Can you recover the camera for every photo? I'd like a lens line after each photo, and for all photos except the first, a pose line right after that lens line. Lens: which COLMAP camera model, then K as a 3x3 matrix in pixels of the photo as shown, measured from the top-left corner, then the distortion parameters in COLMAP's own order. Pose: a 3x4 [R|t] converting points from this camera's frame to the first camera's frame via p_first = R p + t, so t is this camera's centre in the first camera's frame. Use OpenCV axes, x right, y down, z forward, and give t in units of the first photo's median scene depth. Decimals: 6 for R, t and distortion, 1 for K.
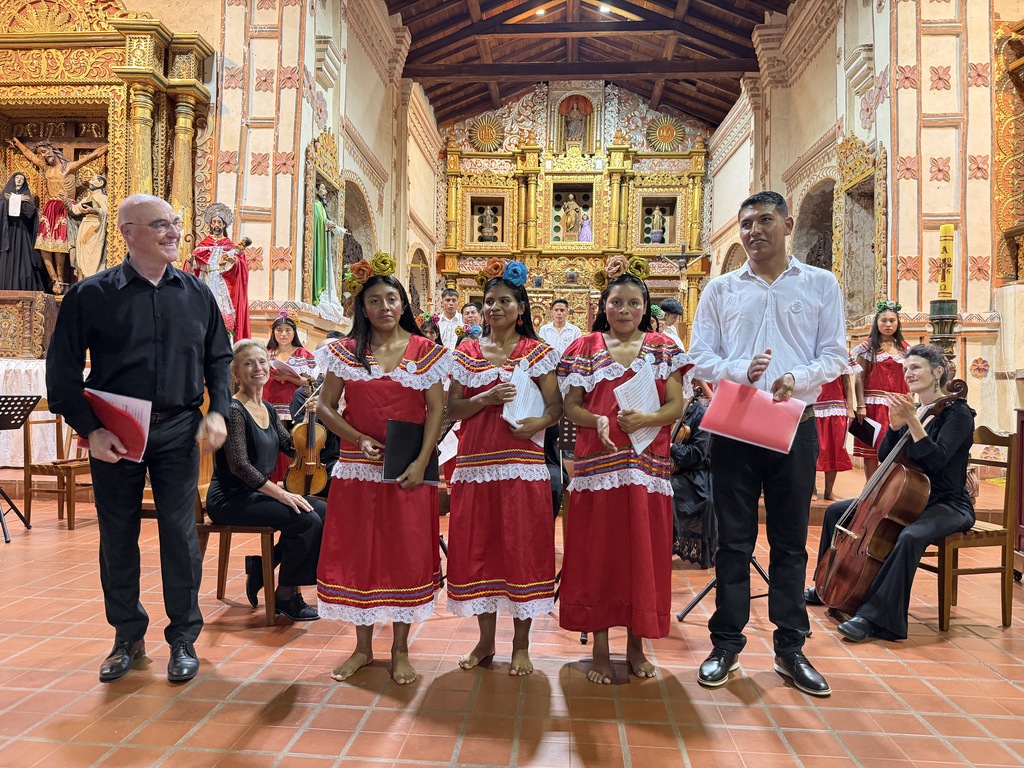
lens RADIAL K [[726.8, 0, 490.7], [0, 726.8, 413.3], [0, 0, 1]] dist [0.016579, -0.034065]
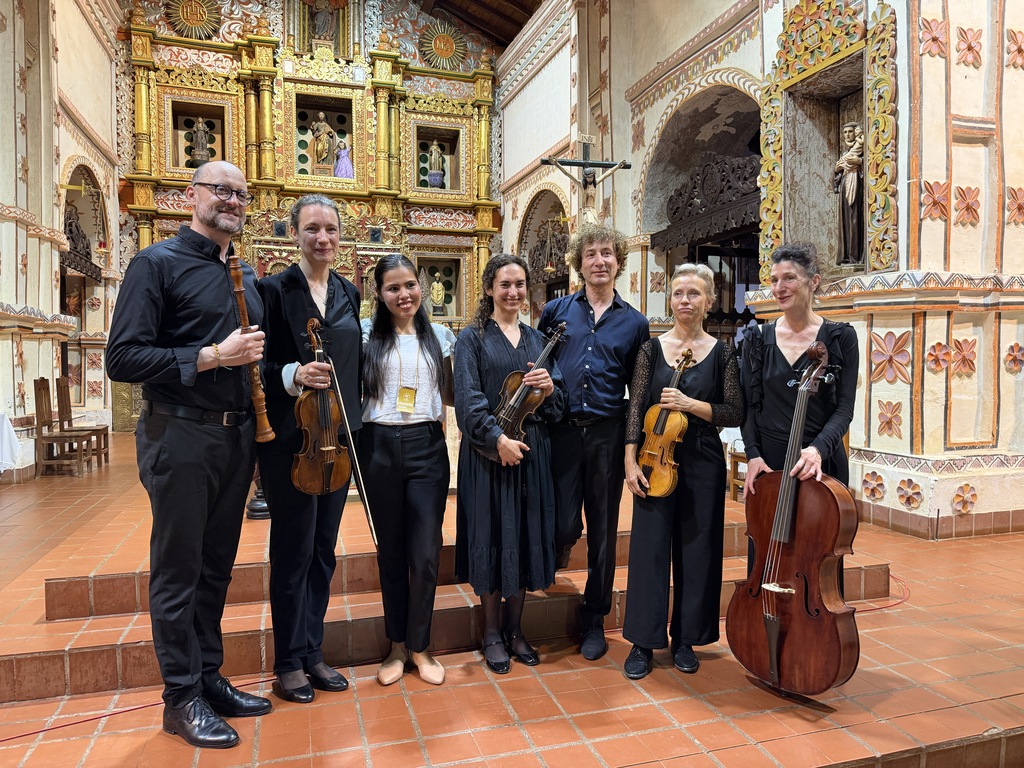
lens RADIAL K [[726.8, 0, 502.9], [0, 726.8, 391.8], [0, 0, 1]] dist [0.016579, -0.034065]
pose [[0.927921, -0.036477, 0.370989, -0.004484], [0.032527, 0.999328, 0.016901, -0.050744], [-0.371356, -0.003616, 0.928484, 0.481277]]
